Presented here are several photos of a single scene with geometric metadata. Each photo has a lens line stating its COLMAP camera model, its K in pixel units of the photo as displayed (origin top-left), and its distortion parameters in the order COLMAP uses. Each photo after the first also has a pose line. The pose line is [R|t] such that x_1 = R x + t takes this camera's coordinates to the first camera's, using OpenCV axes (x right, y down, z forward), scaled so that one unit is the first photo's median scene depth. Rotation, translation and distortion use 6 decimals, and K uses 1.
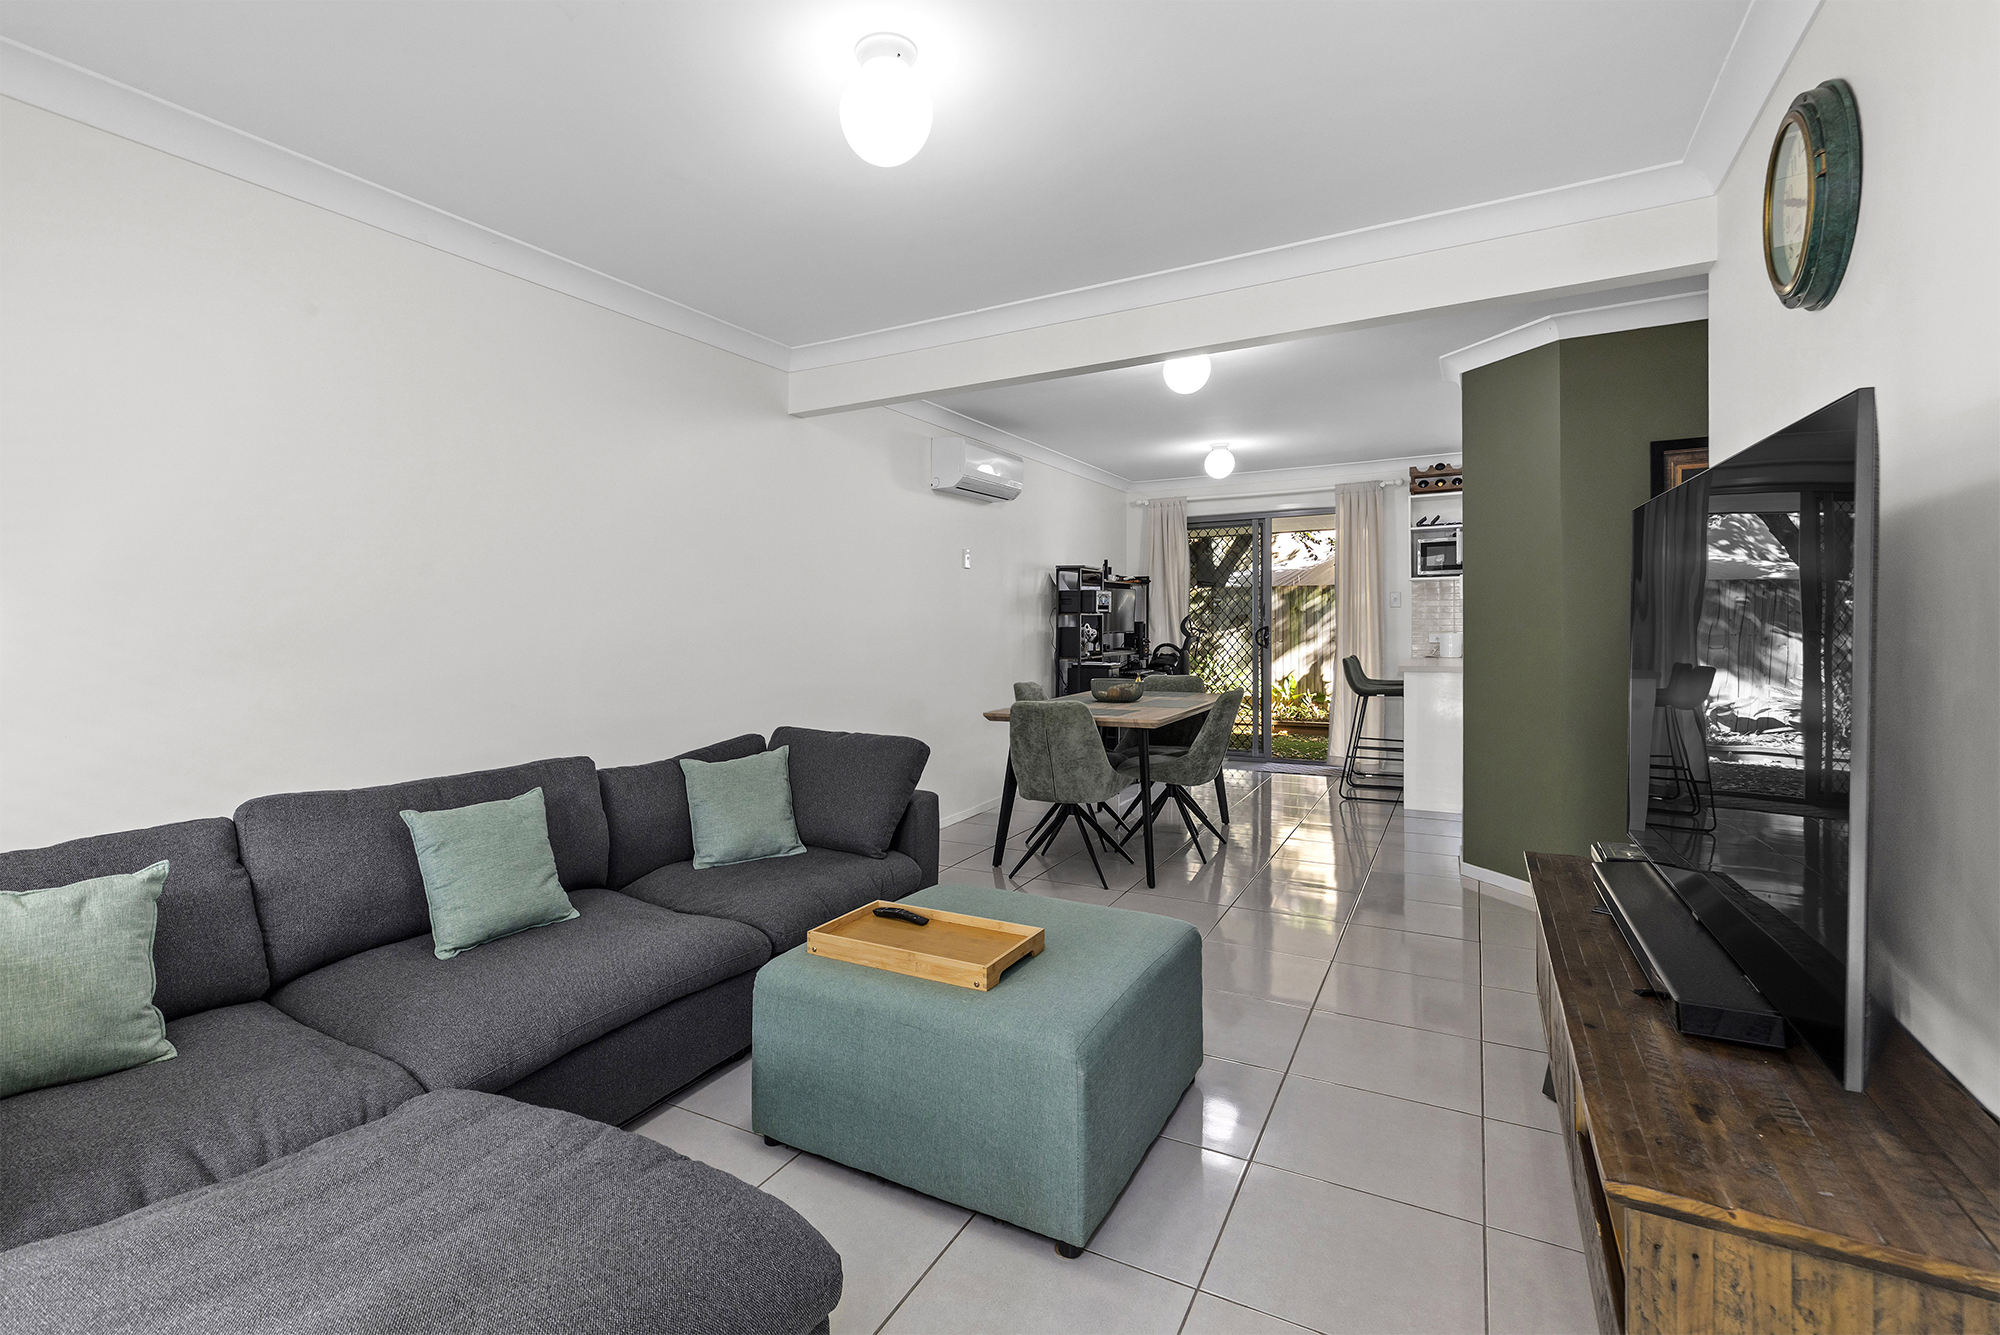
lens RADIAL K [[923.7, 0, 931.1], [0, 923.7, 621.1], [0, 0, 1]] dist [-0.000768, 0.002151]
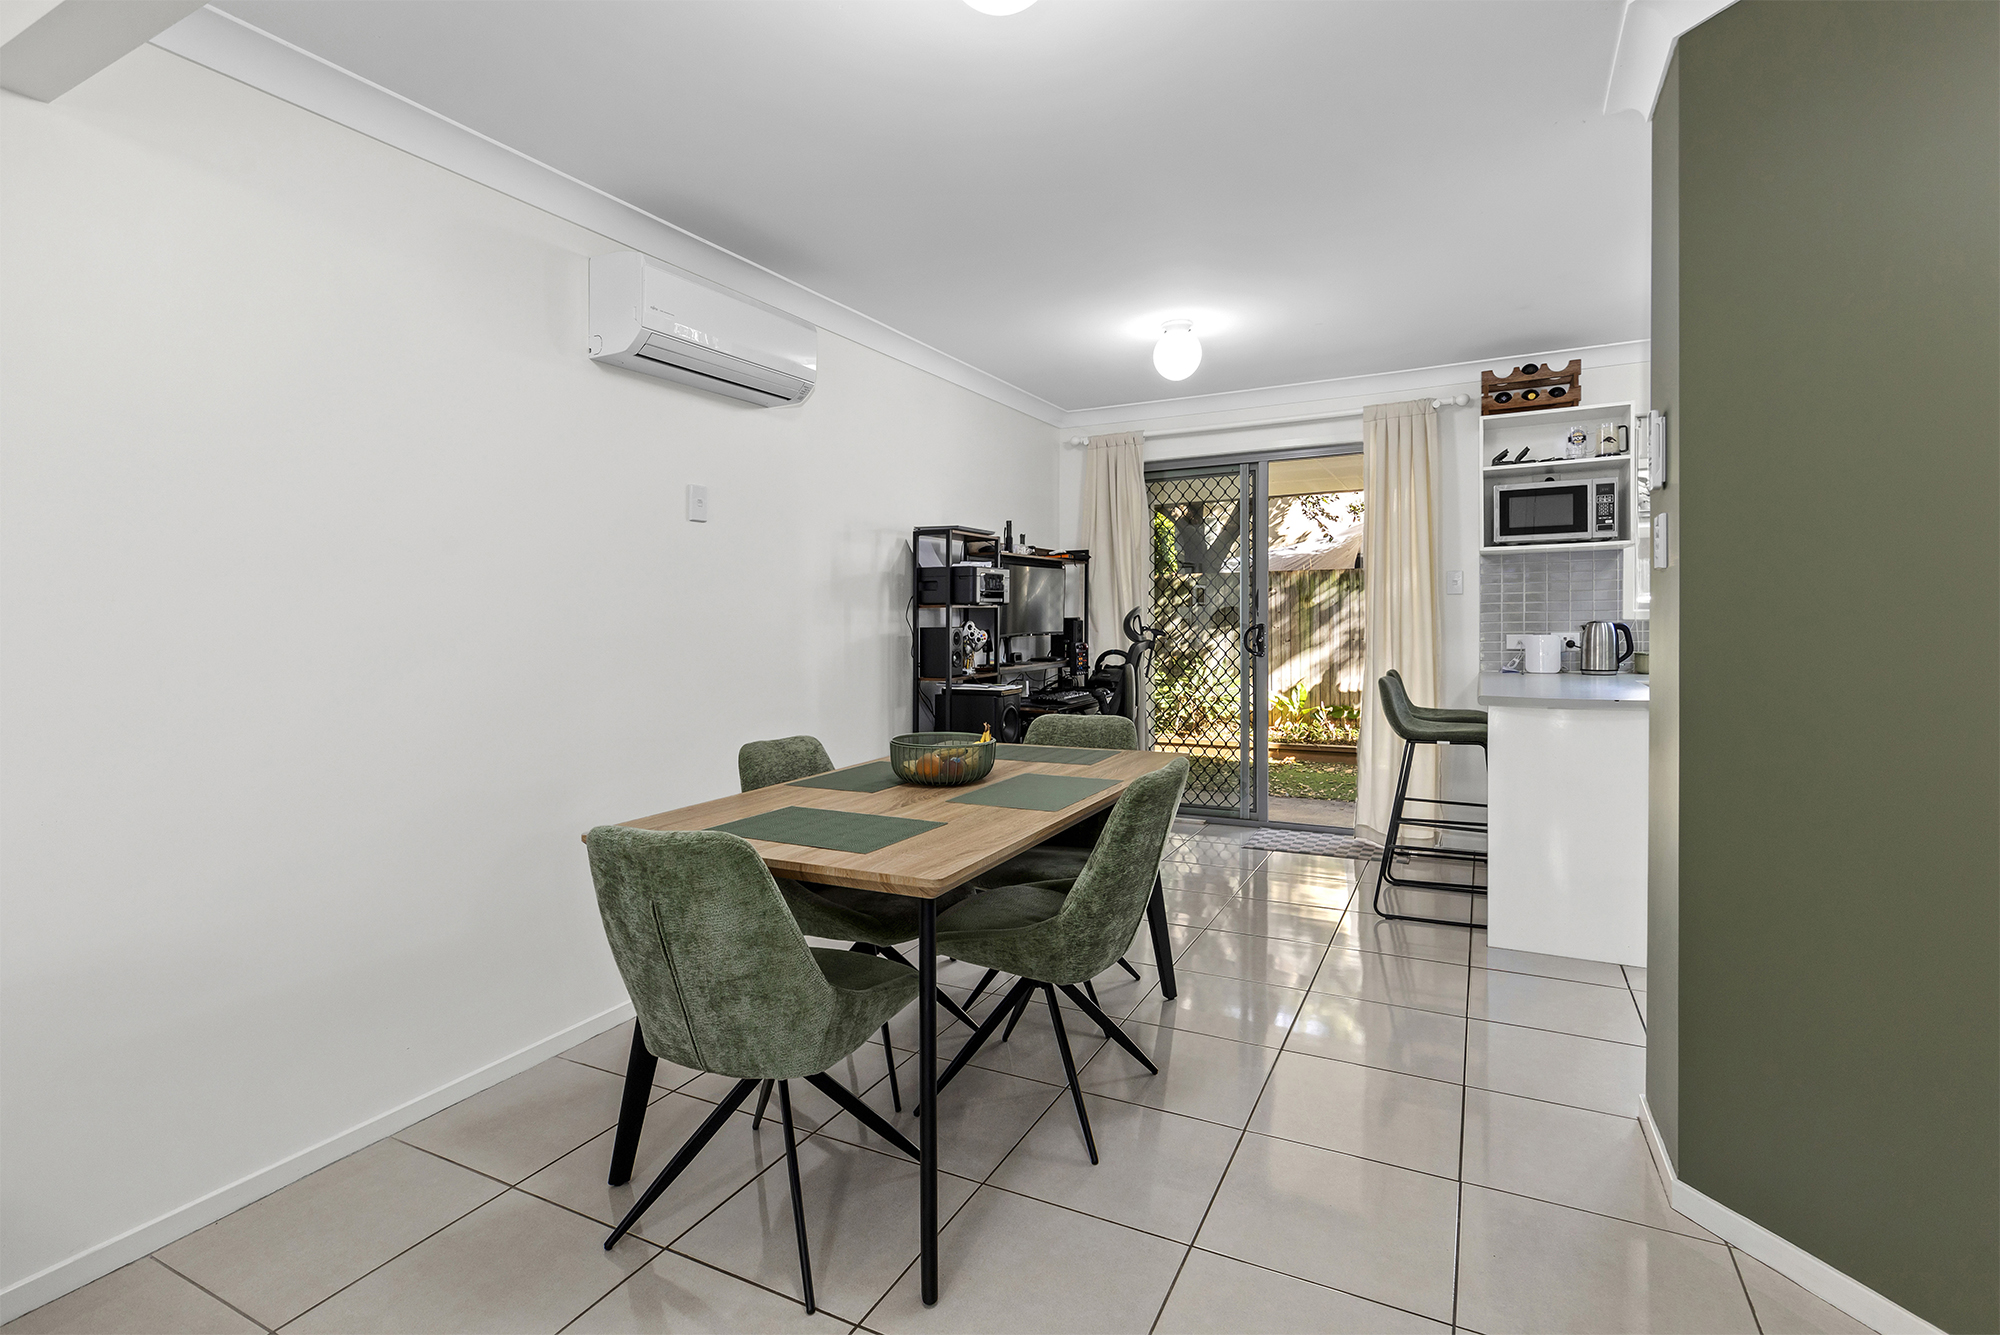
lens RADIAL K [[923.7, 0, 981.1], [0, 923.7, 622.6], [0, 0, 1]] dist [-0.000768, 0.002151]
pose [[0.999389, -0.002502, 0.034875, 0.143639], [0.002255, 0.999972, 0.007109, -0.001016], [-0.034892, -0.007026, 0.999366, 0.353467]]
